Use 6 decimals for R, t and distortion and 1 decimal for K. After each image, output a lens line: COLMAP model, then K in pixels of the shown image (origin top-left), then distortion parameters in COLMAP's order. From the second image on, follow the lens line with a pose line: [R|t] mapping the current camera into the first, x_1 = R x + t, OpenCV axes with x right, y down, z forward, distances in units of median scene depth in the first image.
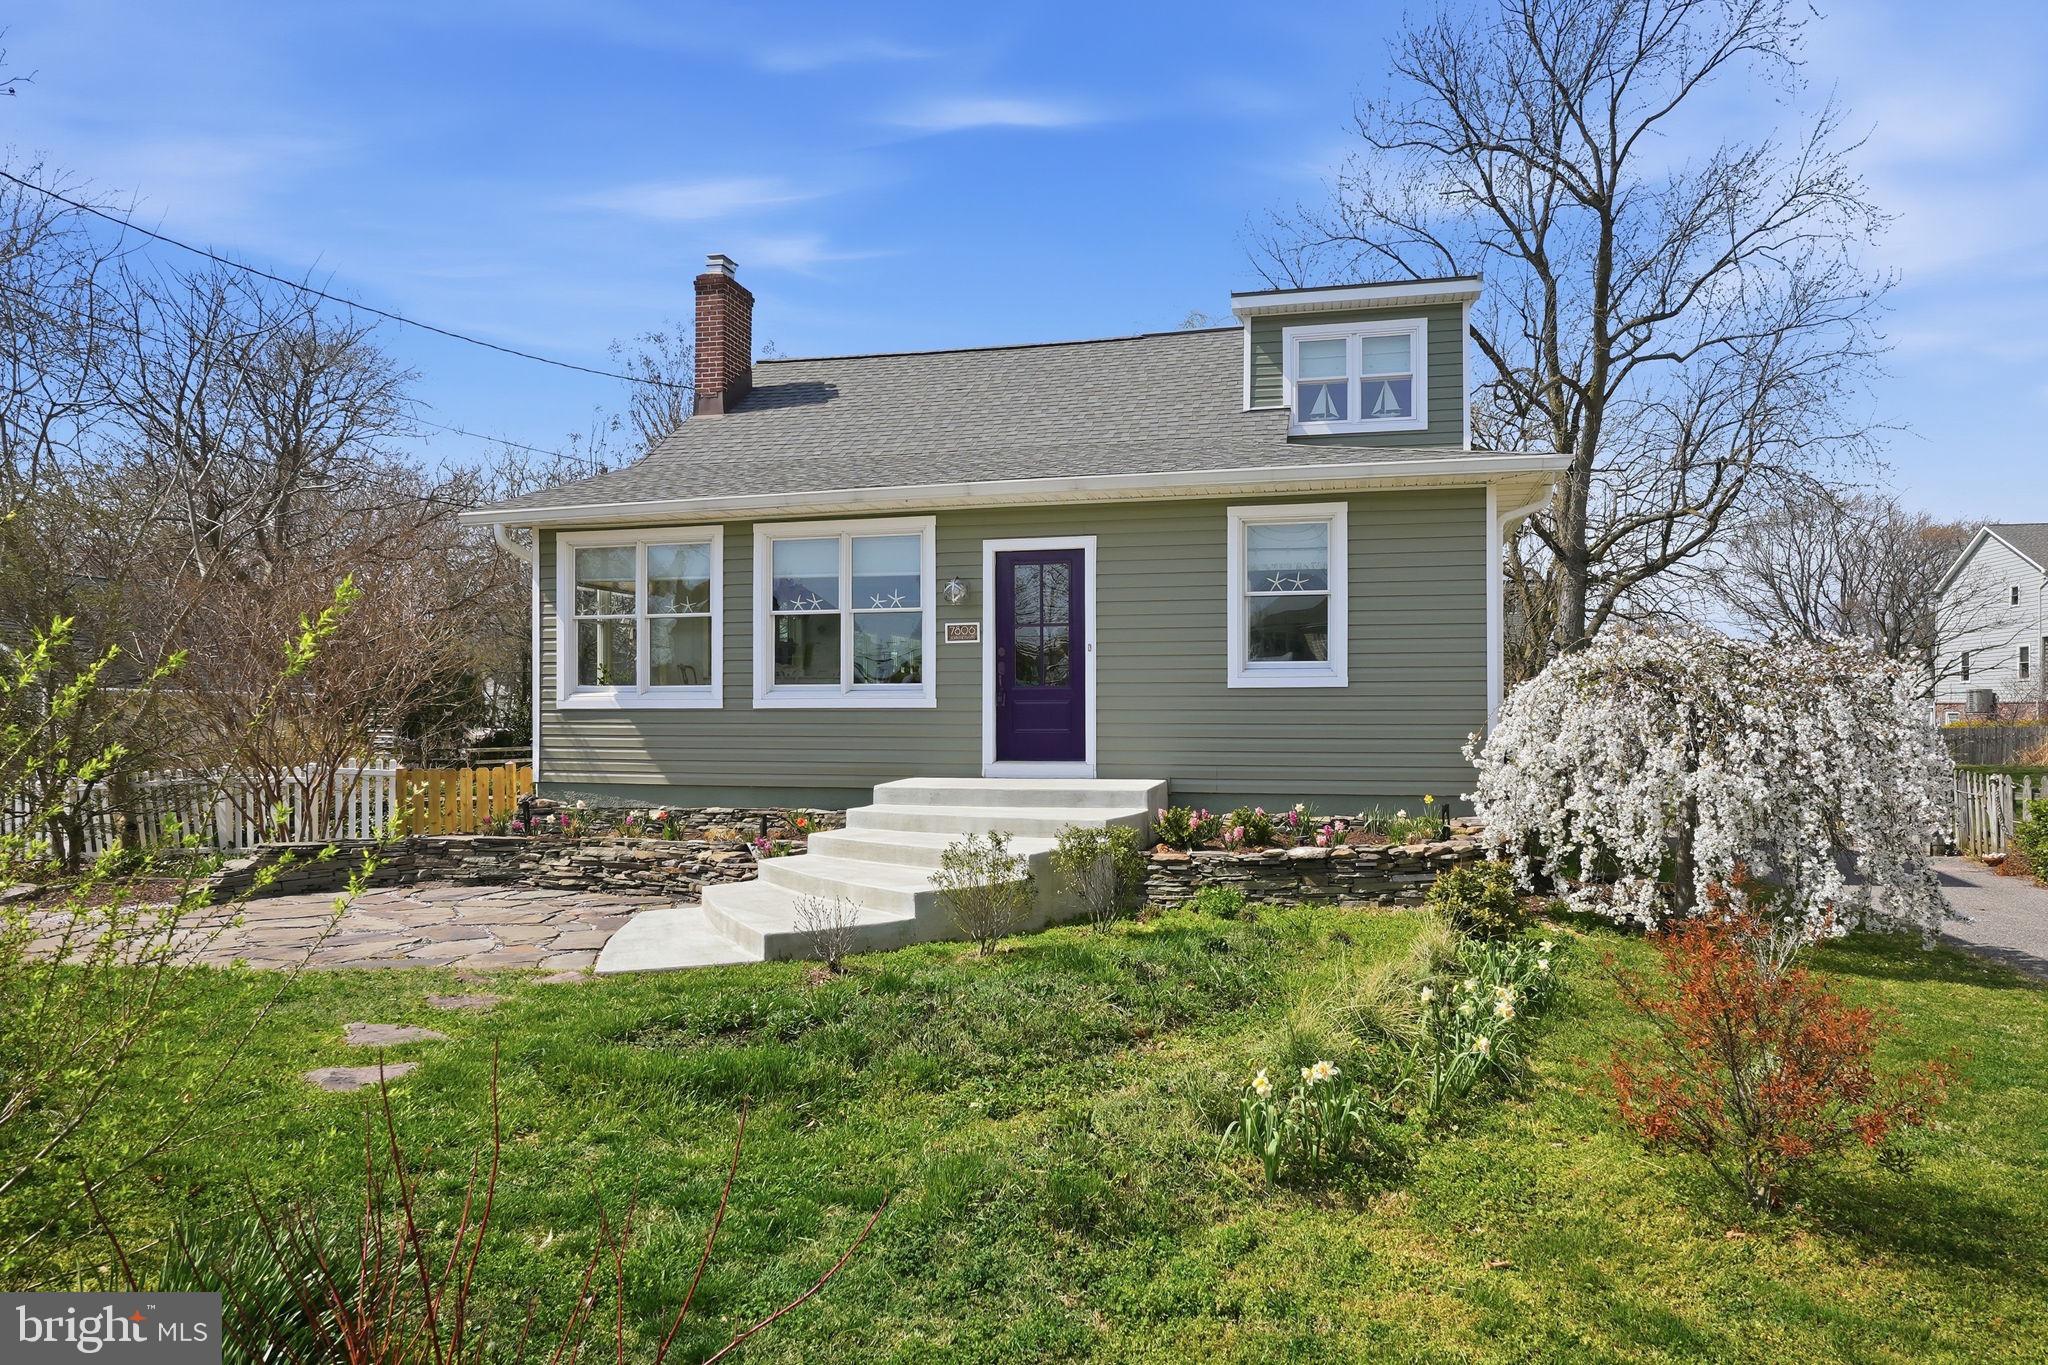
lens RADIAL K [[1334.8, 0, 1024.7], [0, 1334.8, 707.1], [0, 0, 1]] dist [-0.031722, -0.001044]
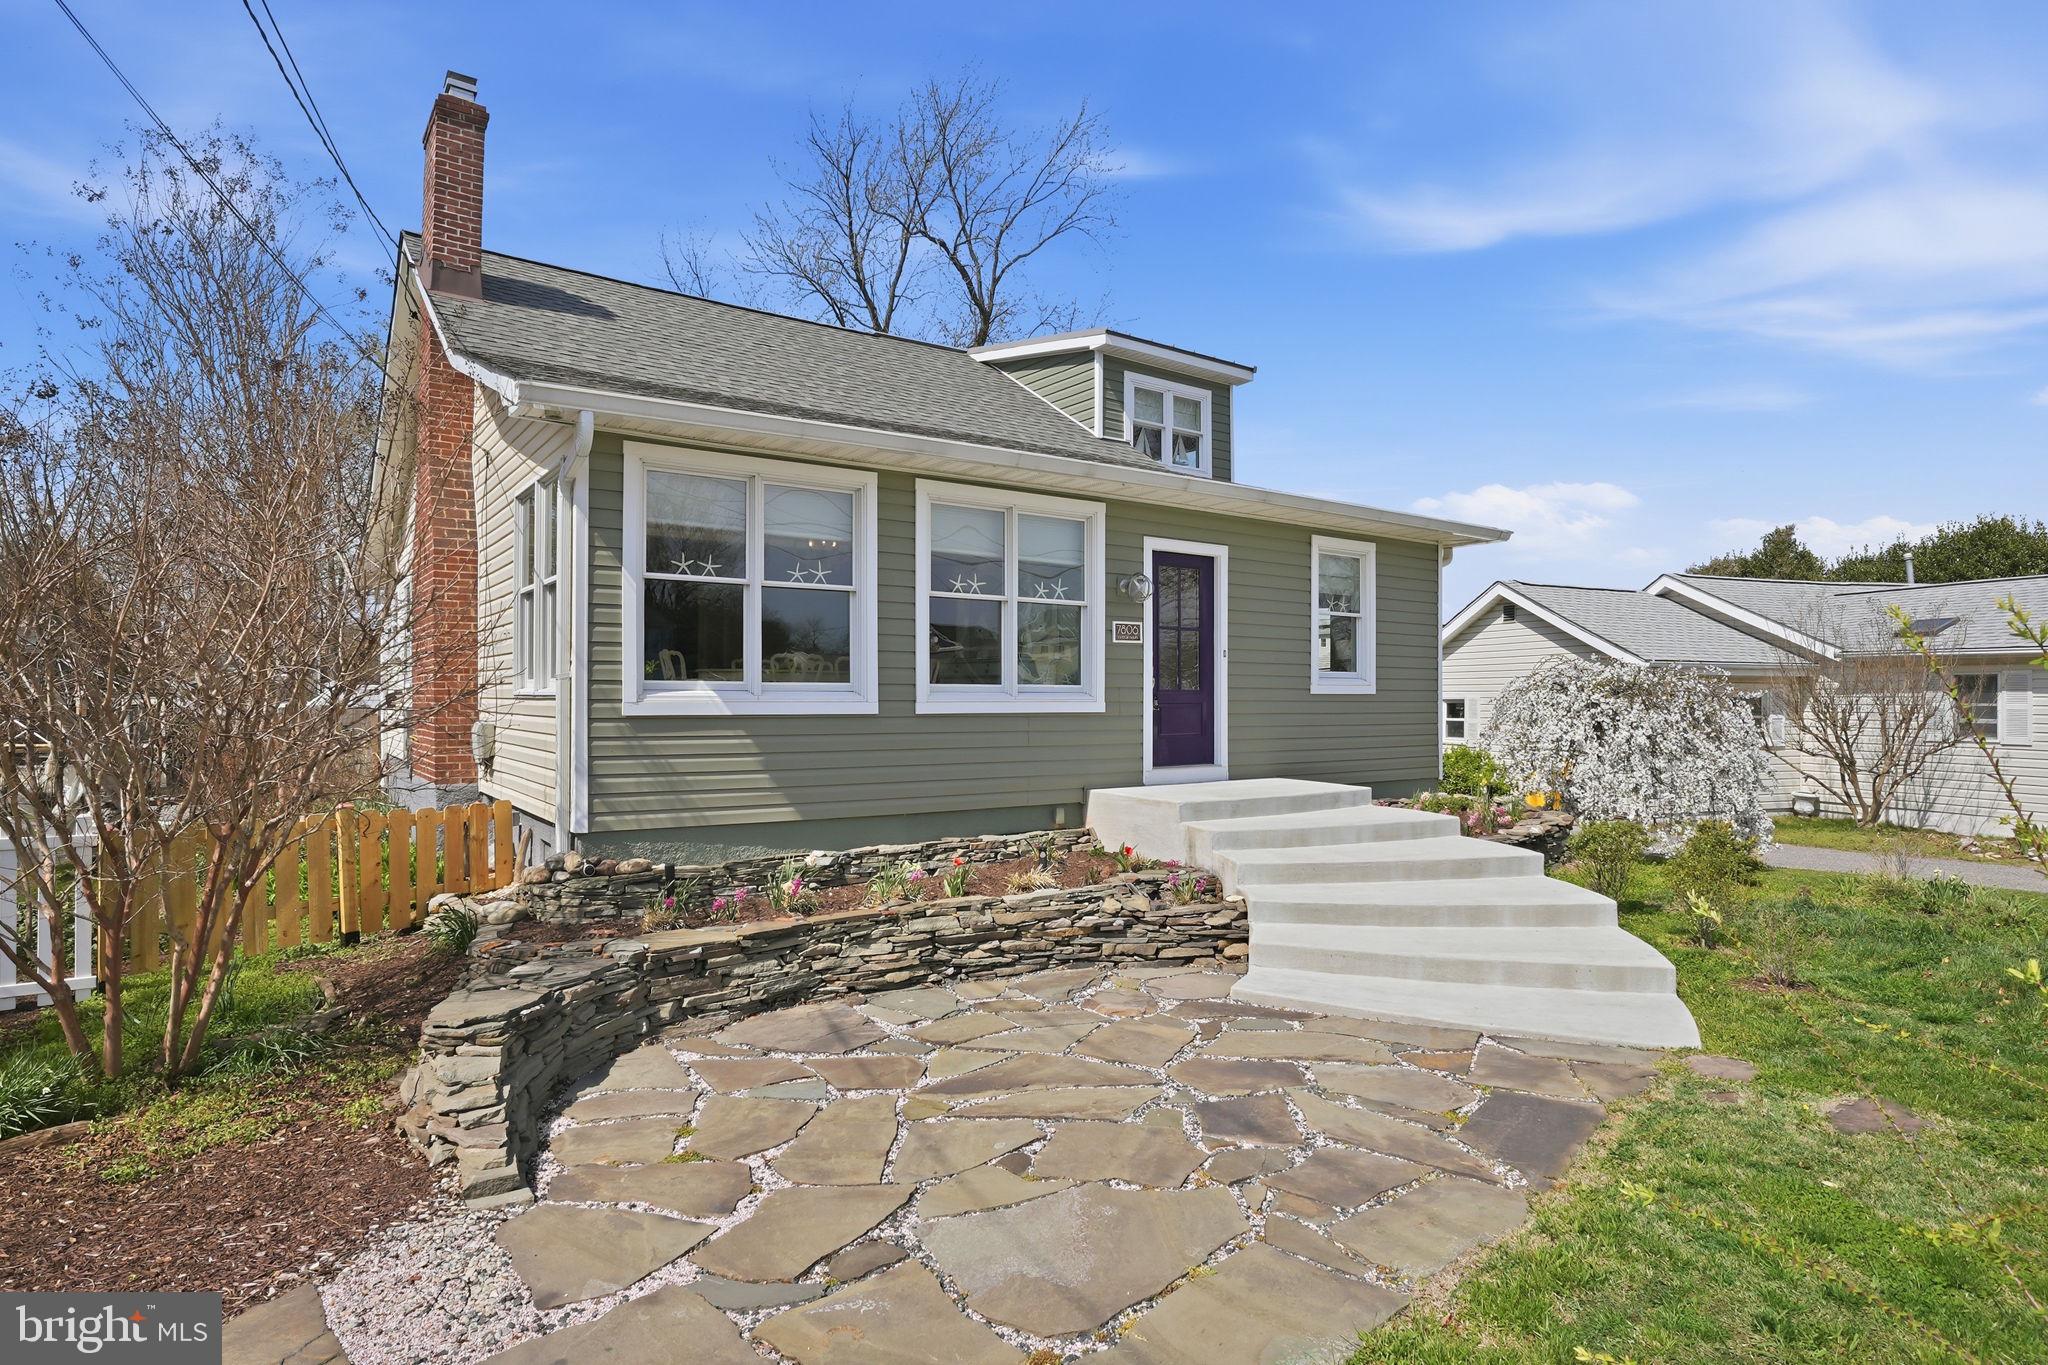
lens RADIAL K [[1116.9, 0, 1024.0], [0, 1116.9, 682.5], [0, 0, 1]] dist [-0.044544, 0.015102]
pose [[0.639312, 0.014390, 0.768813, -0.692401], [-0.006872, 0.999892, -0.013001, -0.009788], [-0.768917, 0.003029, 0.639342, 0.552280]]
